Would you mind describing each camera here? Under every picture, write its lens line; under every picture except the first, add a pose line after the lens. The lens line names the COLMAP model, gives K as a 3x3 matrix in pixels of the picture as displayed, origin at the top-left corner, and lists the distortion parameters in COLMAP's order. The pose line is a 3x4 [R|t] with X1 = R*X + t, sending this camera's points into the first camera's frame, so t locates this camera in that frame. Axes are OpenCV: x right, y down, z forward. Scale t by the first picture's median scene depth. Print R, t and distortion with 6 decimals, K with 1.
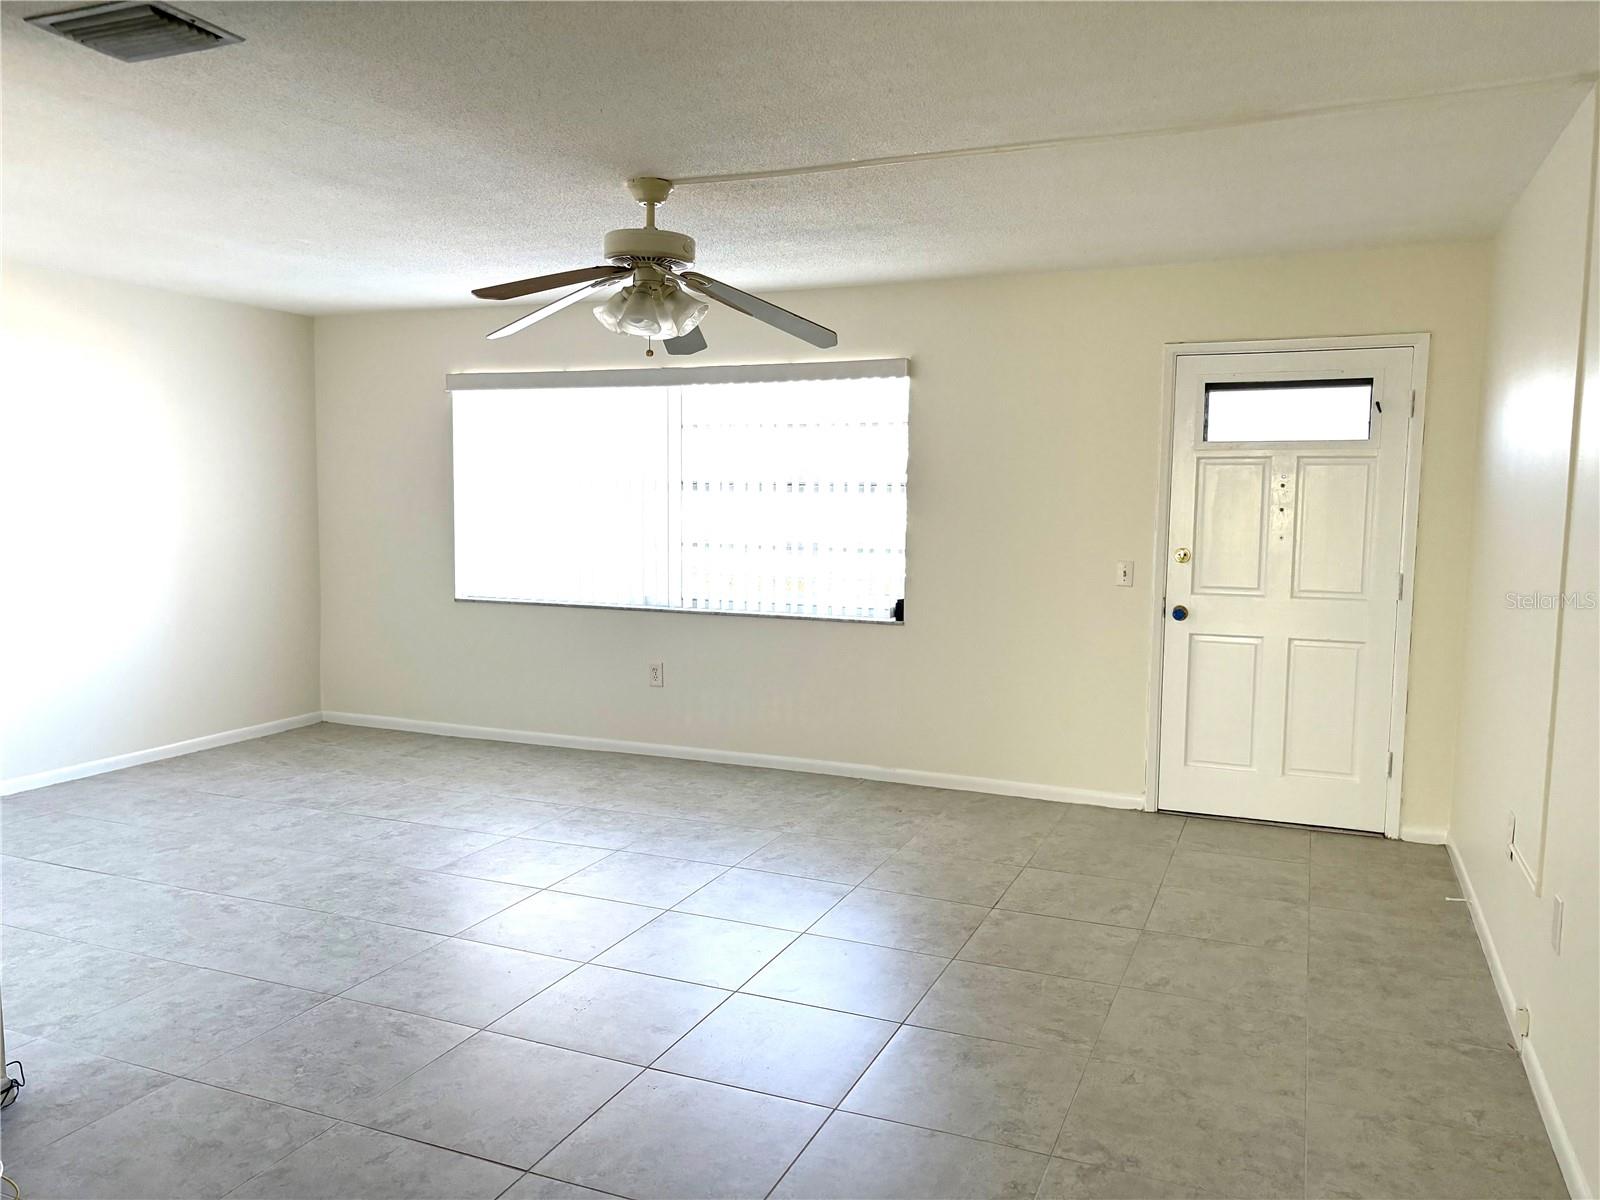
lens RADIAL K [[1211.1, 0, 798.7], [0, 1211.1, 588.0], [0, 0, 1]] dist [0.057057, -0.064810]
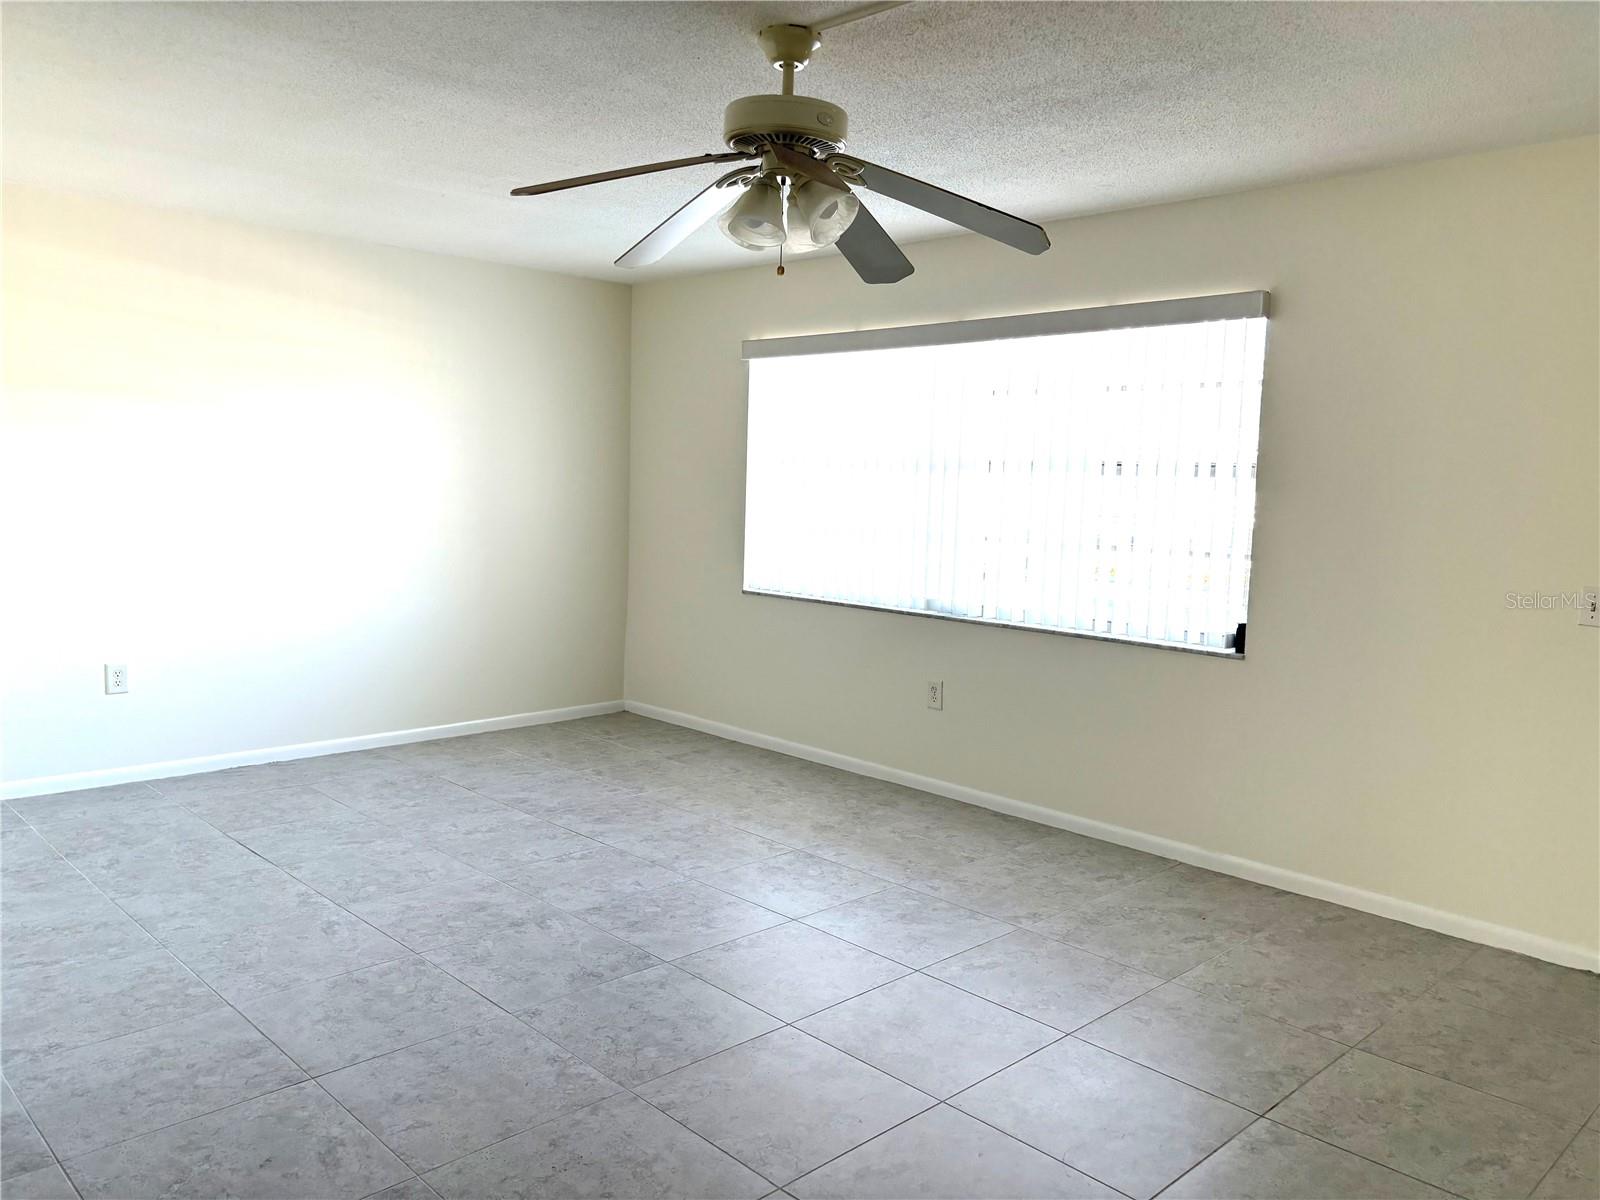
lens RADIAL K [[1211.1, 0, 803.9], [0, 1211.1, 589.0], [0, 0, 1]] dist [0.057057, -0.064810]
pose [[0.922511, 0.053159, -0.382292, 0.139402], [-0.051447, 0.998567, 0.014707, -0.010201], [0.382526, 0.006100, 0.923924, 0.253995]]
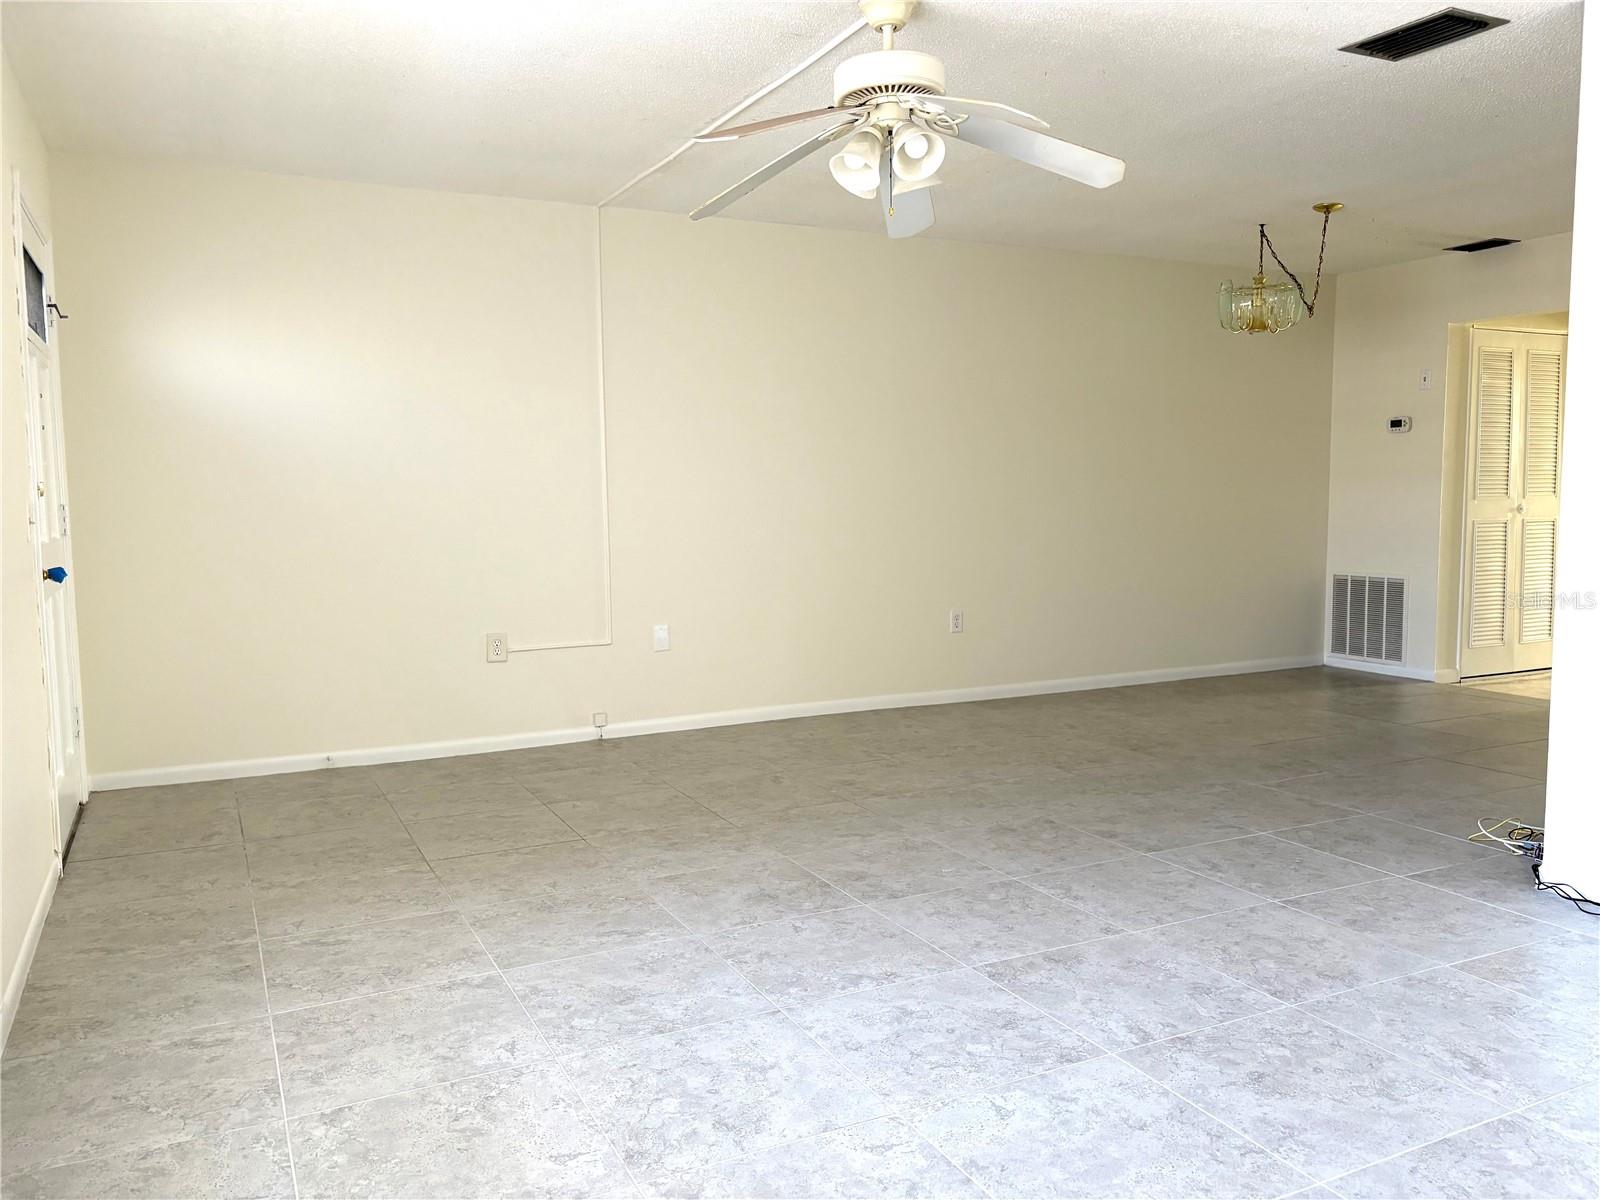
lens RADIAL K [[1211.1, 0, 792.6], [0, 1211.1, 589.9], [0, 0, 1]] dist [0.057057, -0.064810]
pose [[-0.757682, -0.056442, 0.650179, -0.474327], [0.055649, 0.987037, 0.150534, -0.053815], [-0.650247, 0.150238, -0.744719, 1.298887]]
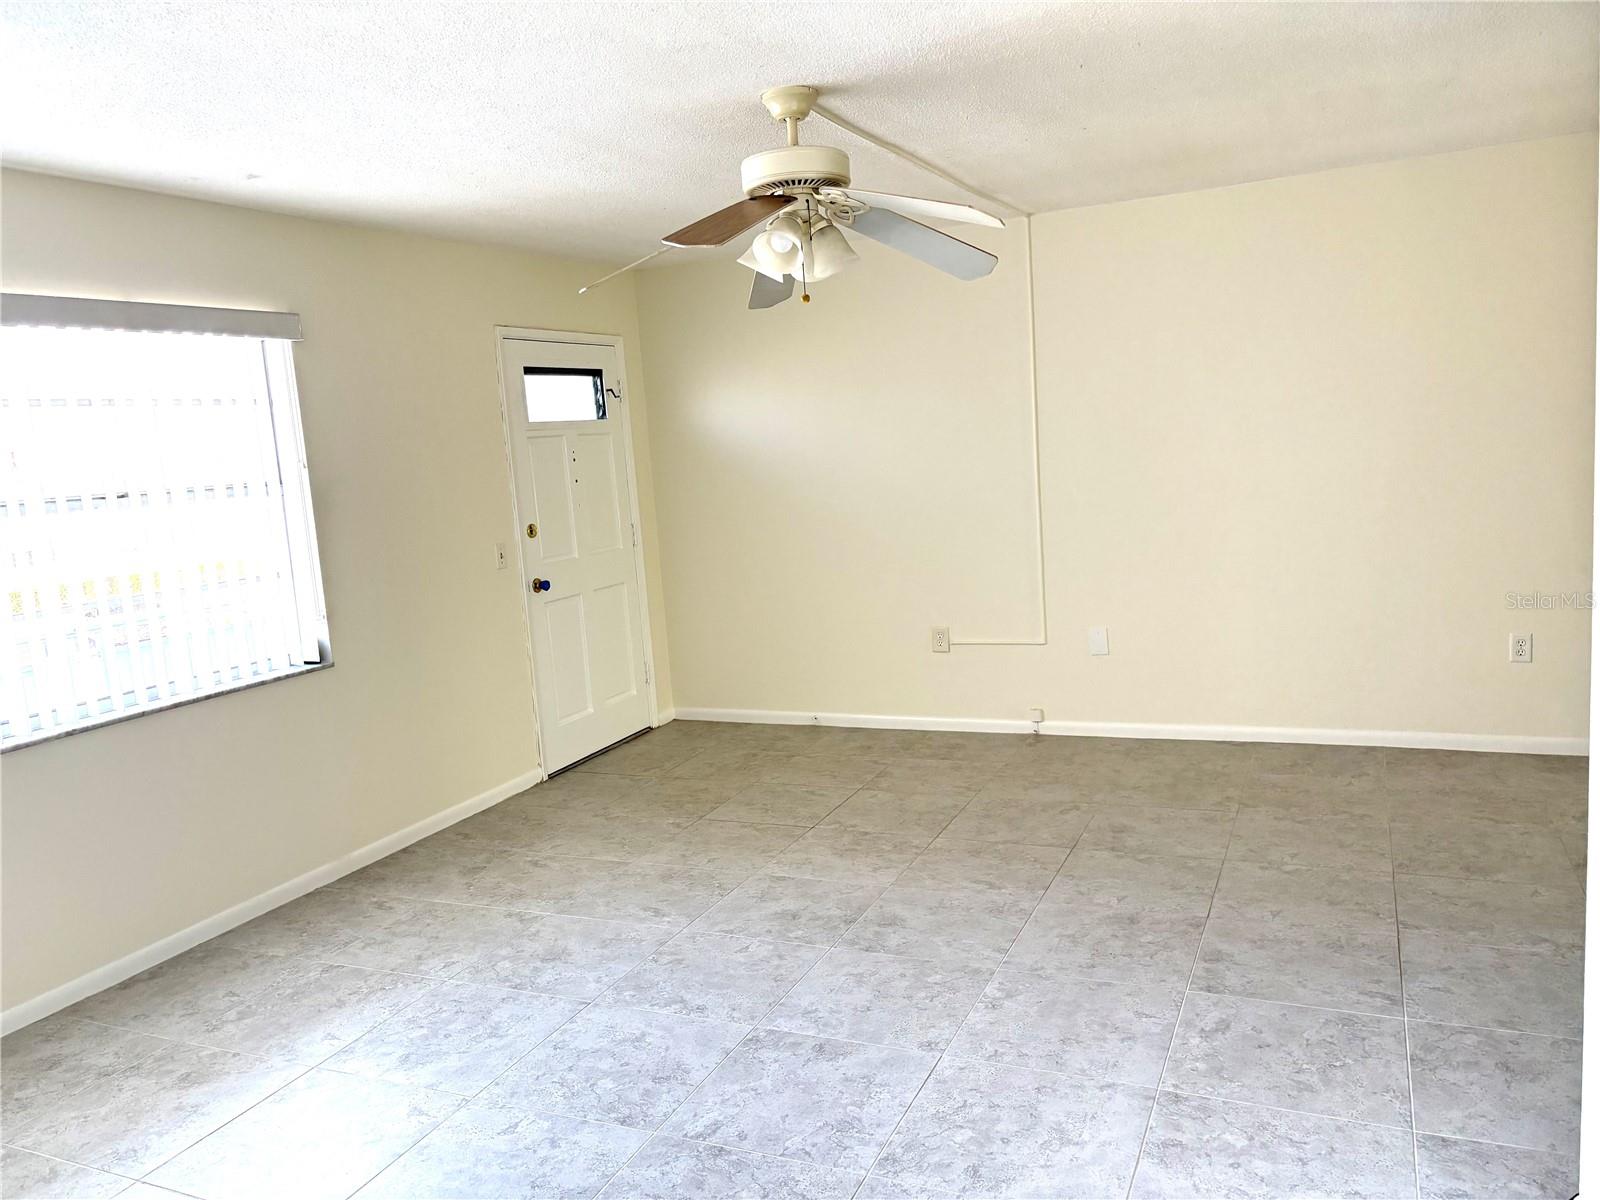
lens RADIAL K [[1211.1, 0, 795.5], [0, 1211.1, 598.3], [0, 0, 1]] dist [0.057057, -0.064810]
pose [[0.025664, -0.143549, 0.989310, -0.751805], [0.154868, 0.978260, 0.137929, -0.082023], [-0.987602, 0.149673, 0.047337, 0.768065]]
